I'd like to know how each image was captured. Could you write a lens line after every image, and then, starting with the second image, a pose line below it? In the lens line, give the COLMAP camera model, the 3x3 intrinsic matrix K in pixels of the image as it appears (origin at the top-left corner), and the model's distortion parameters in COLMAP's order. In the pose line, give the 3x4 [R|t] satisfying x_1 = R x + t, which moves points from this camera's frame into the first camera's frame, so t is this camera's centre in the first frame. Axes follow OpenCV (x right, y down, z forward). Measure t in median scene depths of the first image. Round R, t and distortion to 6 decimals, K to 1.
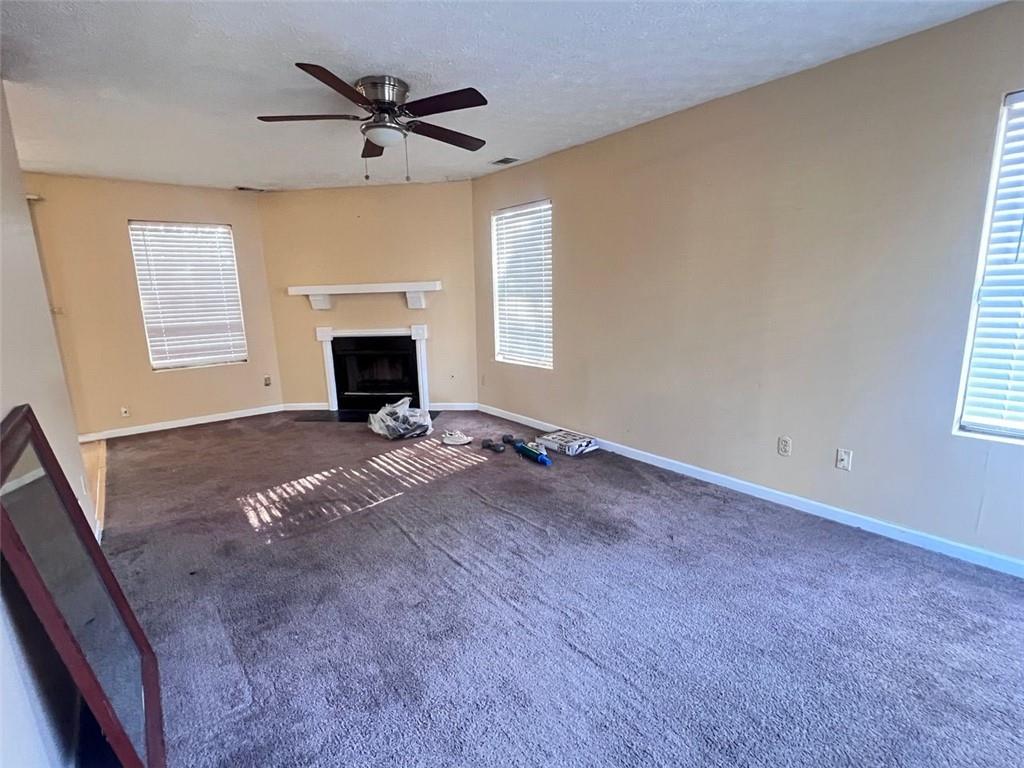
lens RADIAL K [[491.7, 0, 507.7], [0, 491.7, 385.0], [0, 0, 1]] dist [-0.001988, -0.000544]
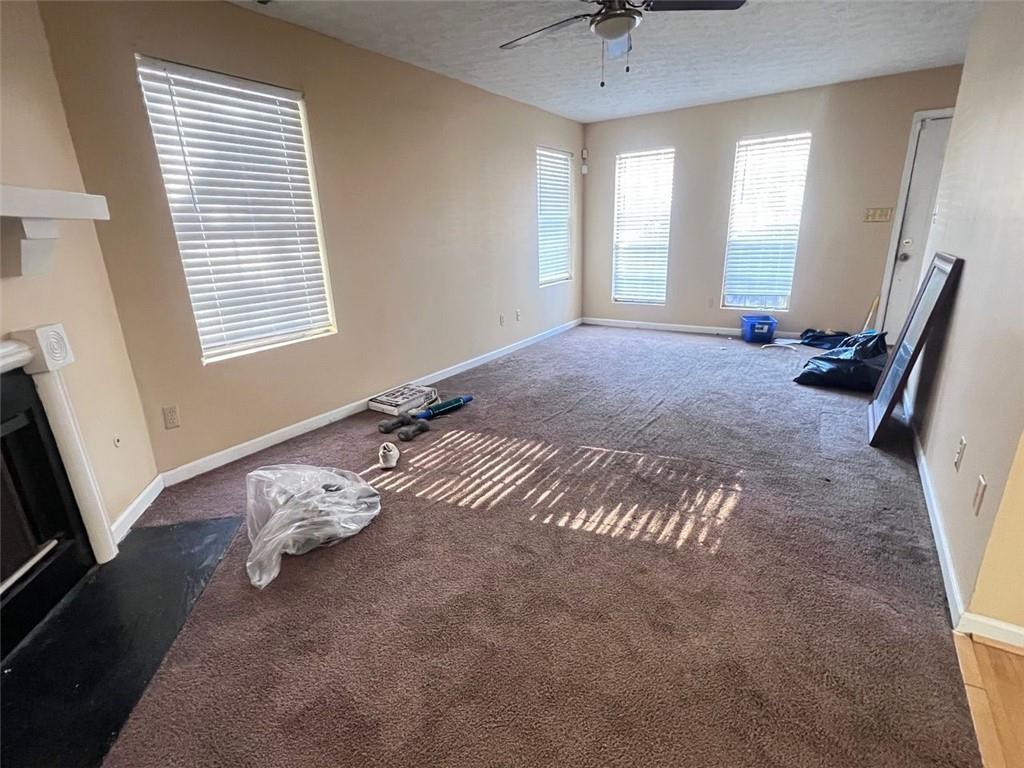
lens RADIAL K [[491.7, 0, 507.7], [0, 491.7, 385.0], [0, 0, 1]] dist [-0.001988, -0.000544]
pose [[-0.311609, -0.245619, 0.917917, -0.808566], [0.228318, 0.918359, 0.323245, -0.164846], [-0.922372, 0.310304, -0.230090, 1.092581]]
